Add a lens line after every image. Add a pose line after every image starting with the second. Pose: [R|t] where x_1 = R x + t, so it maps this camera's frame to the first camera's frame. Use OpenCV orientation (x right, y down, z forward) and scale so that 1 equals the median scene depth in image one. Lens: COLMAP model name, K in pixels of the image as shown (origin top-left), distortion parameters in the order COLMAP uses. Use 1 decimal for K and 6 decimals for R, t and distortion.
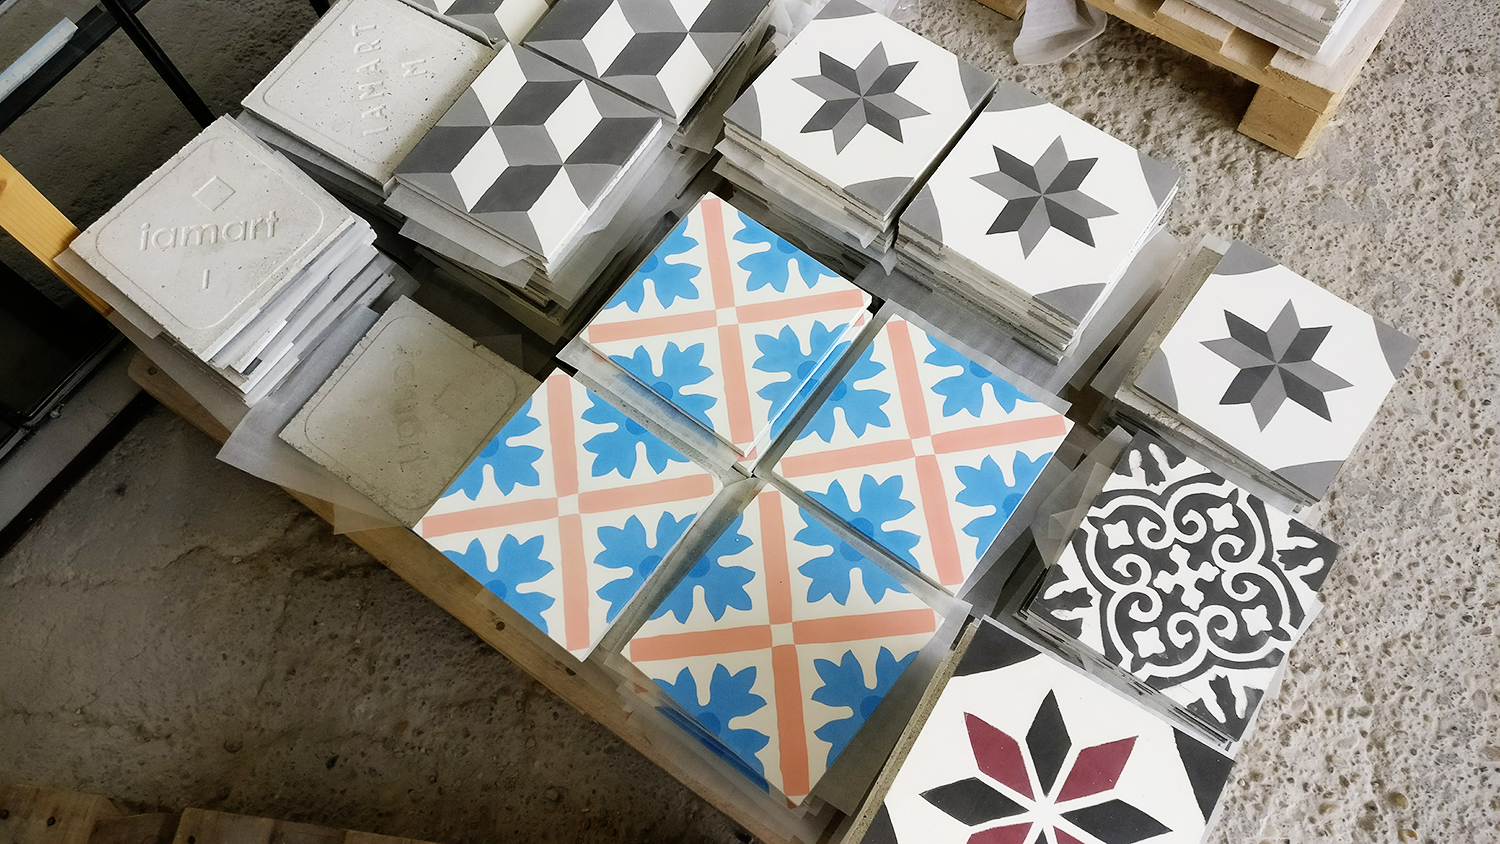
lens RADIAL K [[1228.8, 0, 779.0], [0, 1228.8, 423.5], [0, 0, 1]] dist [-0.017963, 0.120780]
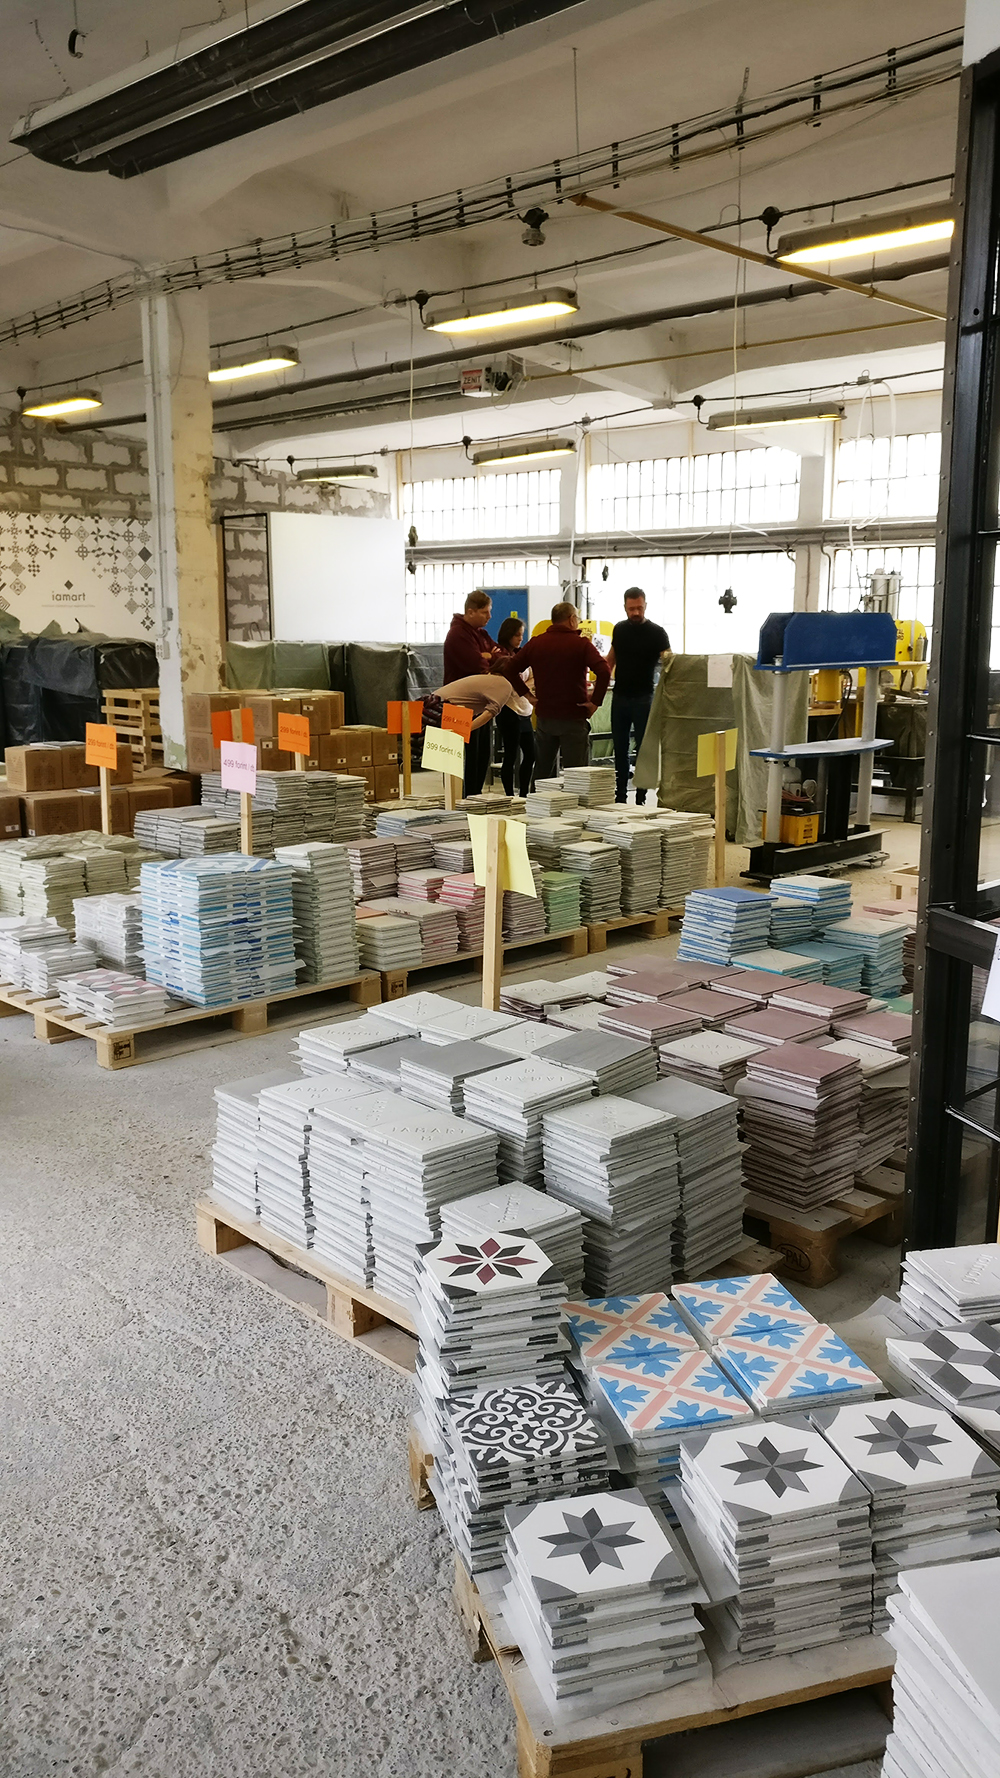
lens RADIAL K [[1456.5, 0, 500.0], [0, 1456.5, 889.0], [0, 0, 1]] dist [-0.017963, 0.120780]
pose [[-0.638434, 0.154421, -0.754027, 1.787934], [-0.704465, 0.277406, 0.653281, -1.409902], [0.310051, 0.948262, -0.068321, 0.406297]]
